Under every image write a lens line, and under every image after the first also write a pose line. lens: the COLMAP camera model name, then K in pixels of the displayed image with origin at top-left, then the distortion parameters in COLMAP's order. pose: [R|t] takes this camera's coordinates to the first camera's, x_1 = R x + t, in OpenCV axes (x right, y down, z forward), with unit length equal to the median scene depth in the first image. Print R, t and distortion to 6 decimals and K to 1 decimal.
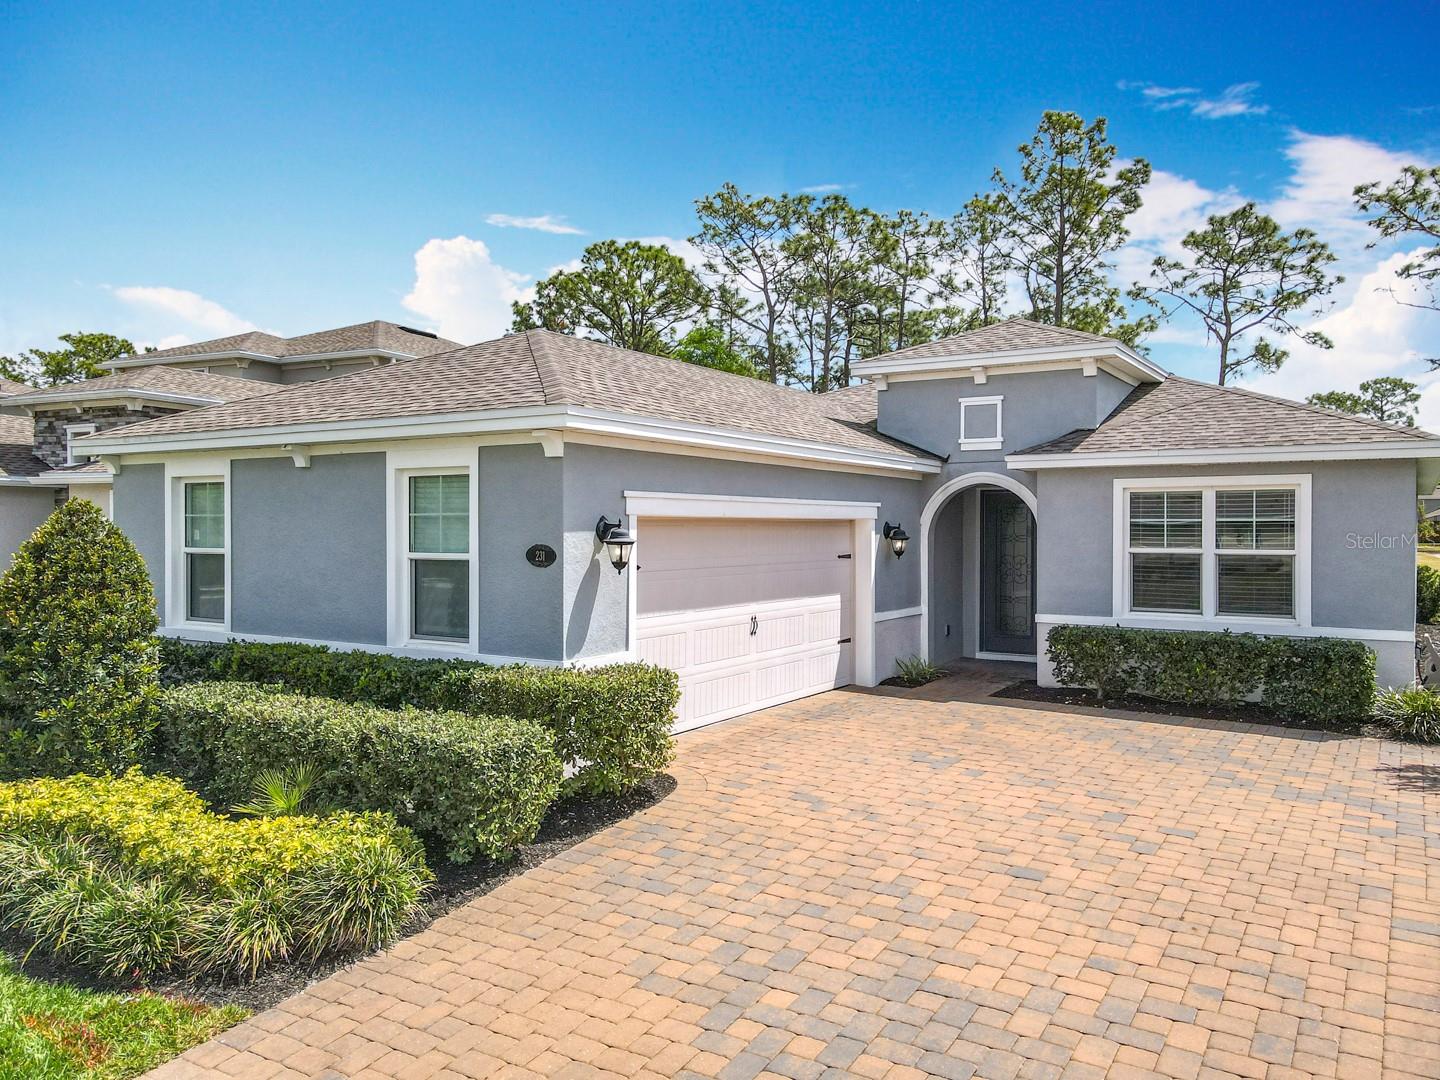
lens RADIAL K [[1060.9, 0, 723.2], [0, 1060.9, 547.0], [0, 0, 1]] dist [0.004307, 0.092340]
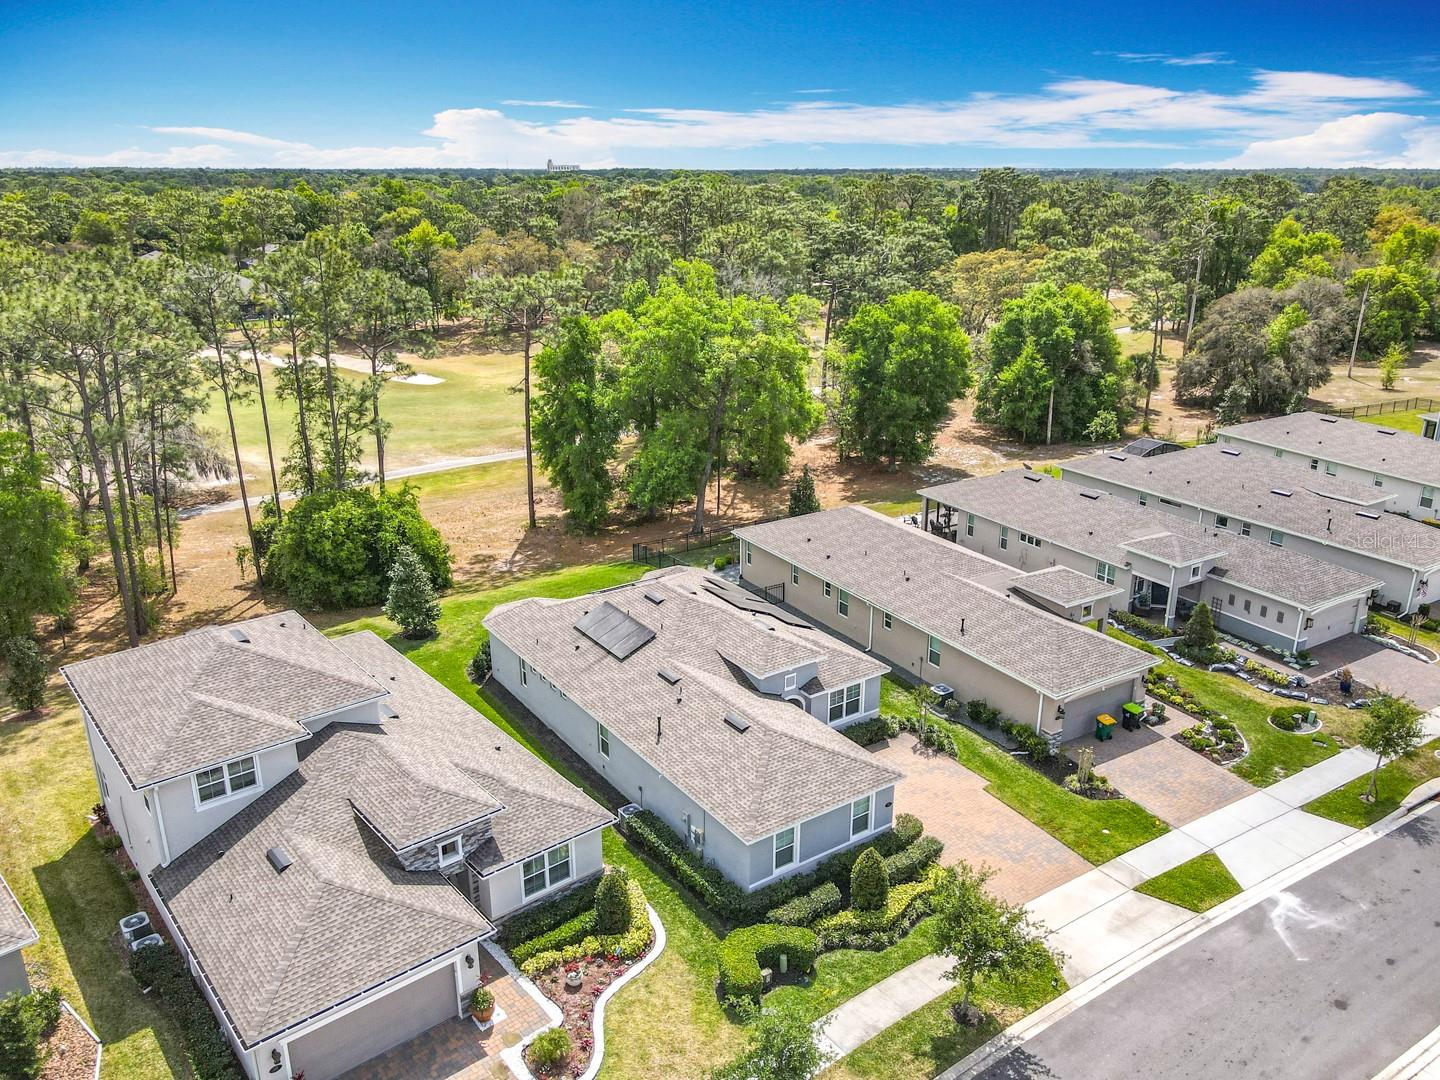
lens RADIAL K [[1090.4, 0, 722.1], [0, 1090.4, 543.1], [0, 0, 1]] dist [0.002654, 0.006187]
pose [[0.391877, -0.307464, 0.867121, -2.684464], [0.020618, 0.945203, 0.325832, -1.670132], [-0.919787, -0.109808, 0.376742, 0.015647]]
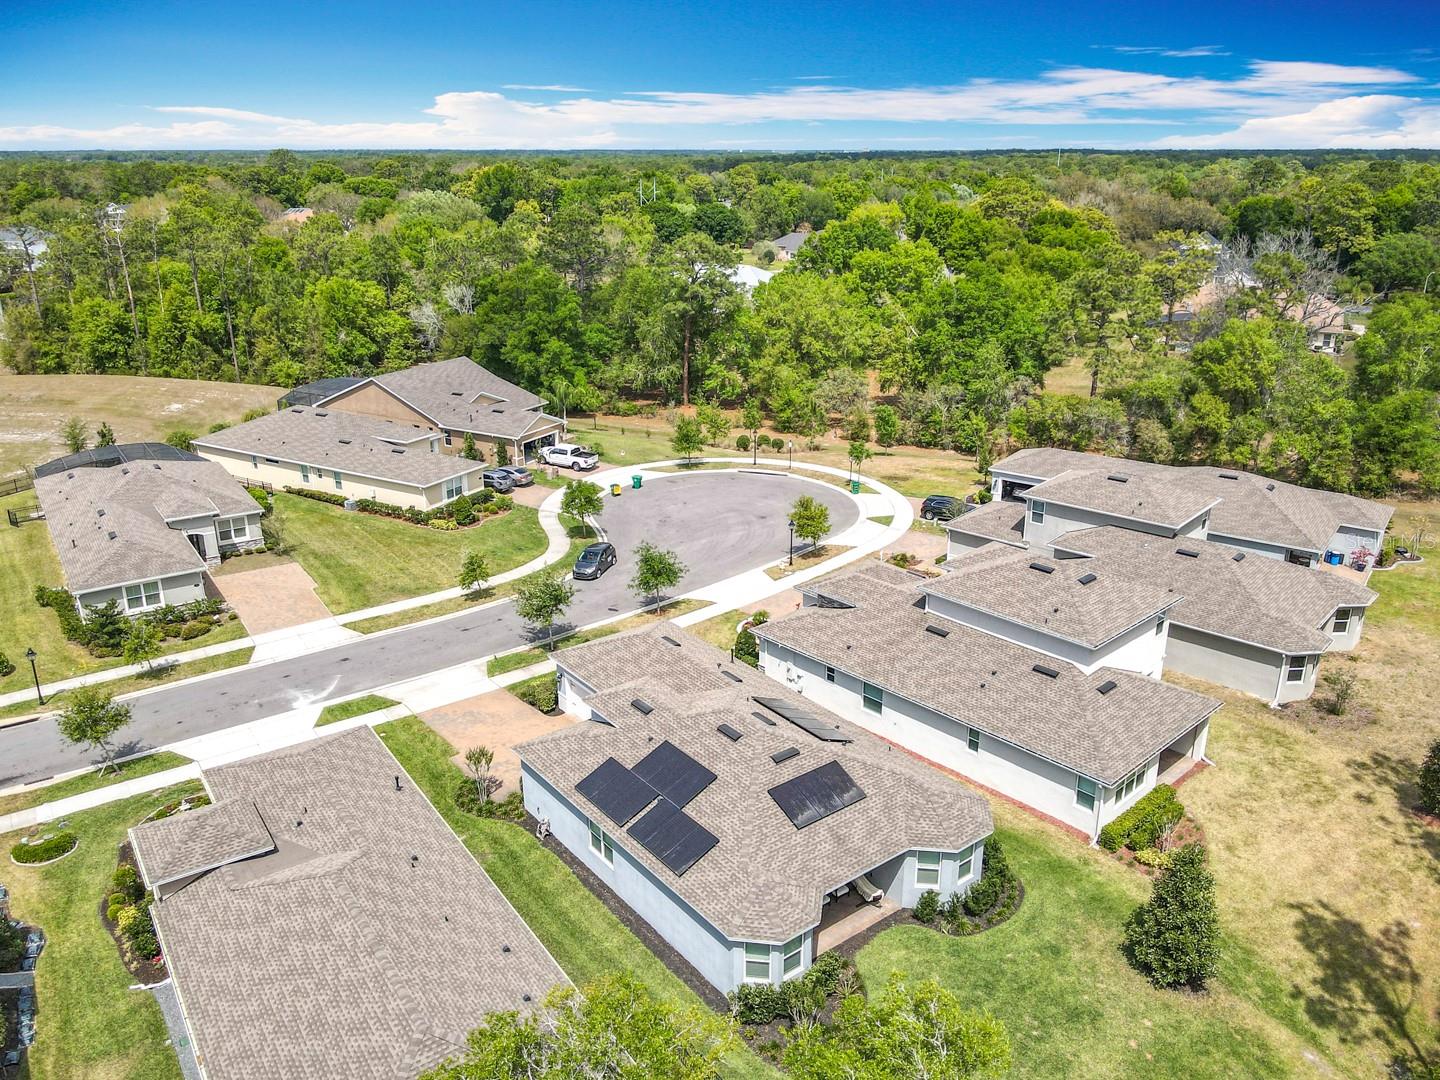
lens RADIAL K [[1077.0, 0, 754.7], [0, 1077.0, 543.3], [0, 0, 1]] dist [0.010113, -0.000896]
pose [[-0.316280, 0.312577, -0.895691, 3.199590], [-0.024730, 0.941121, 0.337164, -1.879522], [0.948343, 0.128788, -0.289928, 2.485809]]
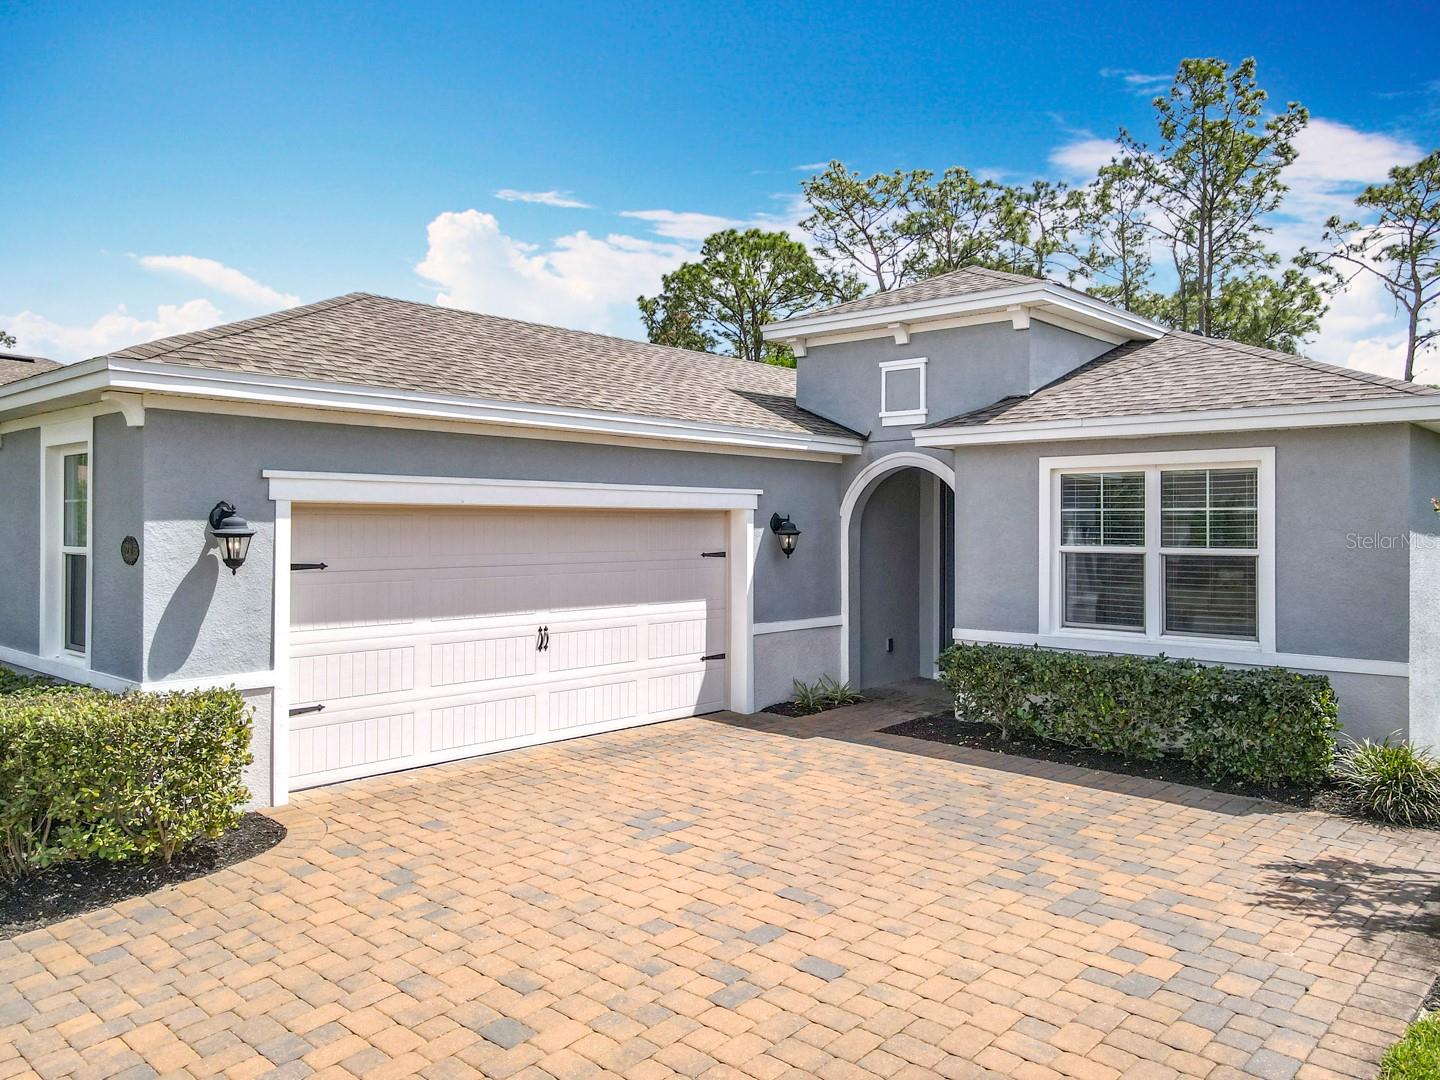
lens RADIAL K [[1068.3, 0, 726.9], [0, 1068.3, 532.4], [0, 0, 1]] dist [0.015129, 0.005890]
pose [[0.985340, 0.001638, -0.170597, 0.267882], [-0.003841, 0.999913, -0.012586, 0.001880], [0.170561, 0.013057, 0.985261, 0.181784]]
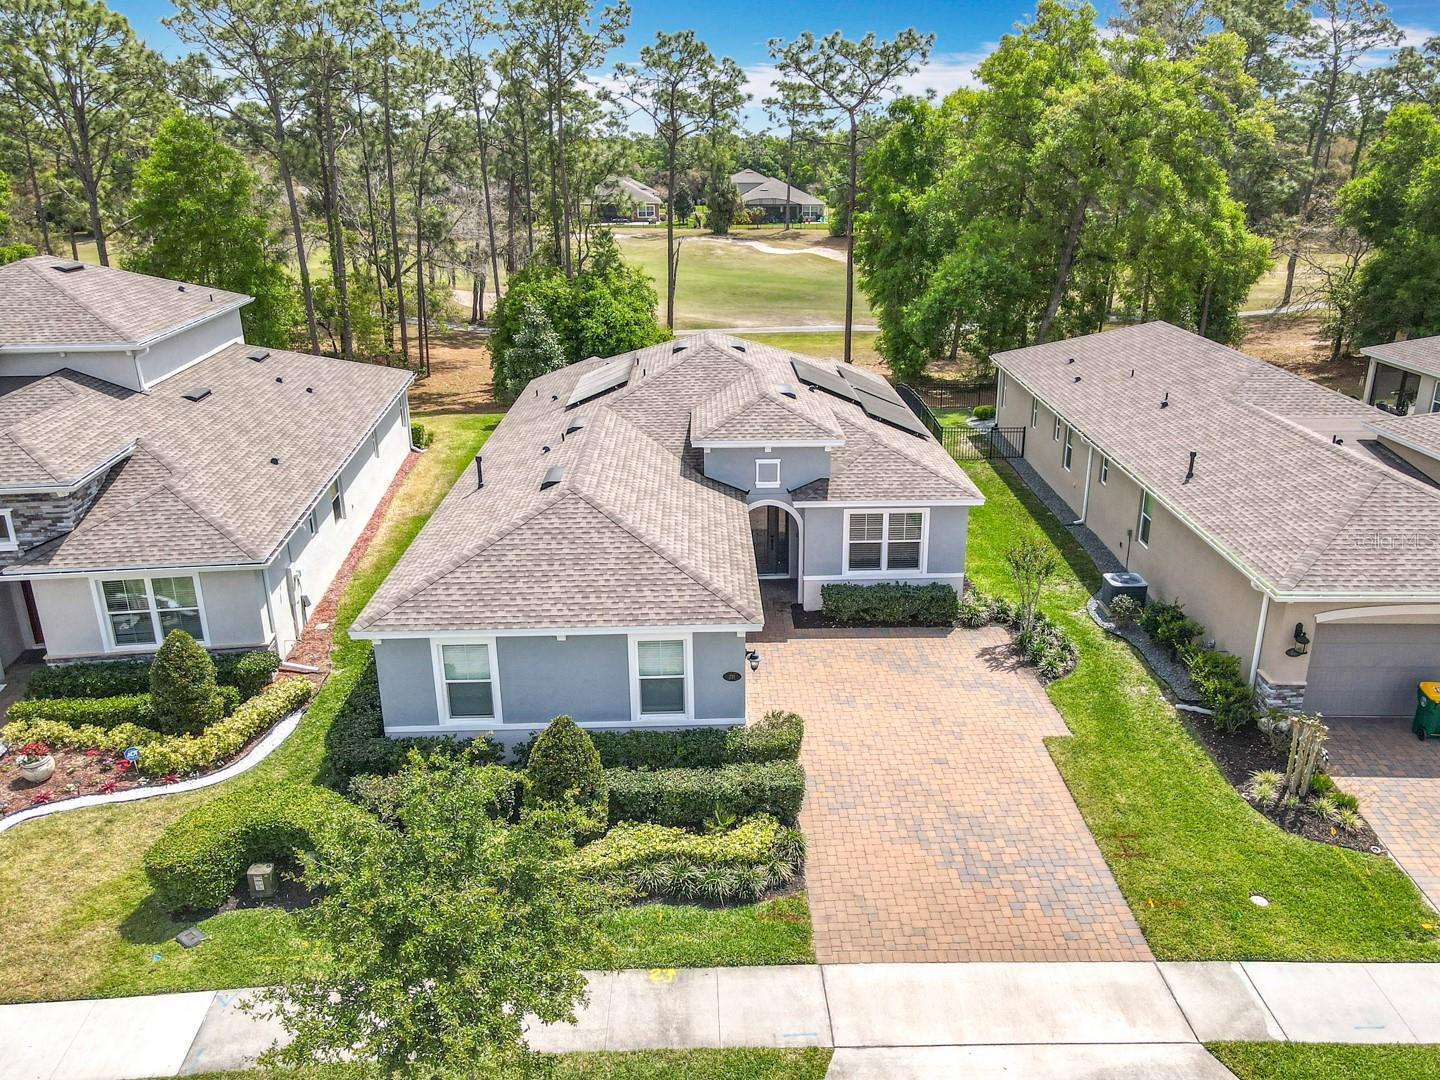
lens RADIAL K [[1080.3, 0, 723.8], [0, 1080.3, 543.1], [0, 0, 1]] dist [0.013117, 0.005468]
pose [[0.828262, -0.198844, 0.523872, -0.853166], [0.021920, 0.945700, 0.324300, -0.641636], [-0.559912, -0.257122, 0.787647, -0.453073]]
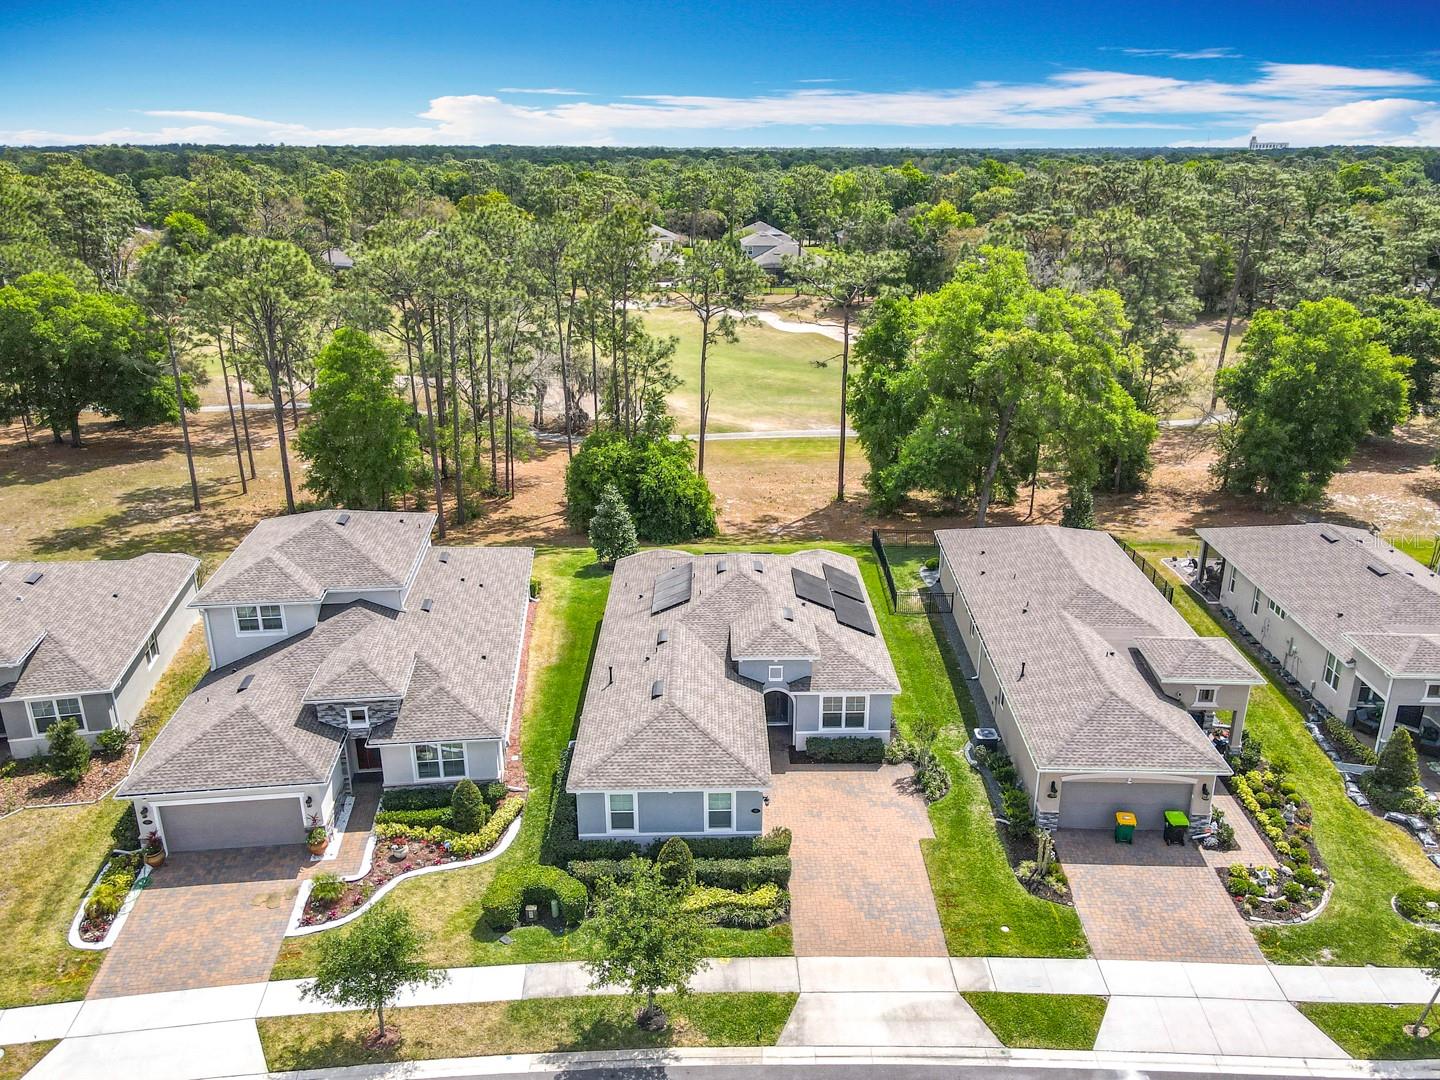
lens RADIAL K [[1090.4, 0, 722.1], [0, 1090.4, 543.1], [0, 0, 1]] dist [0.002654, 0.006187]
pose [[0.835796, -0.195192, 0.513172, -1.541253], [0.017389, 0.943613, 0.330595, -1.632835], [-0.548765, -0.267386, 0.792062, -1.416372]]
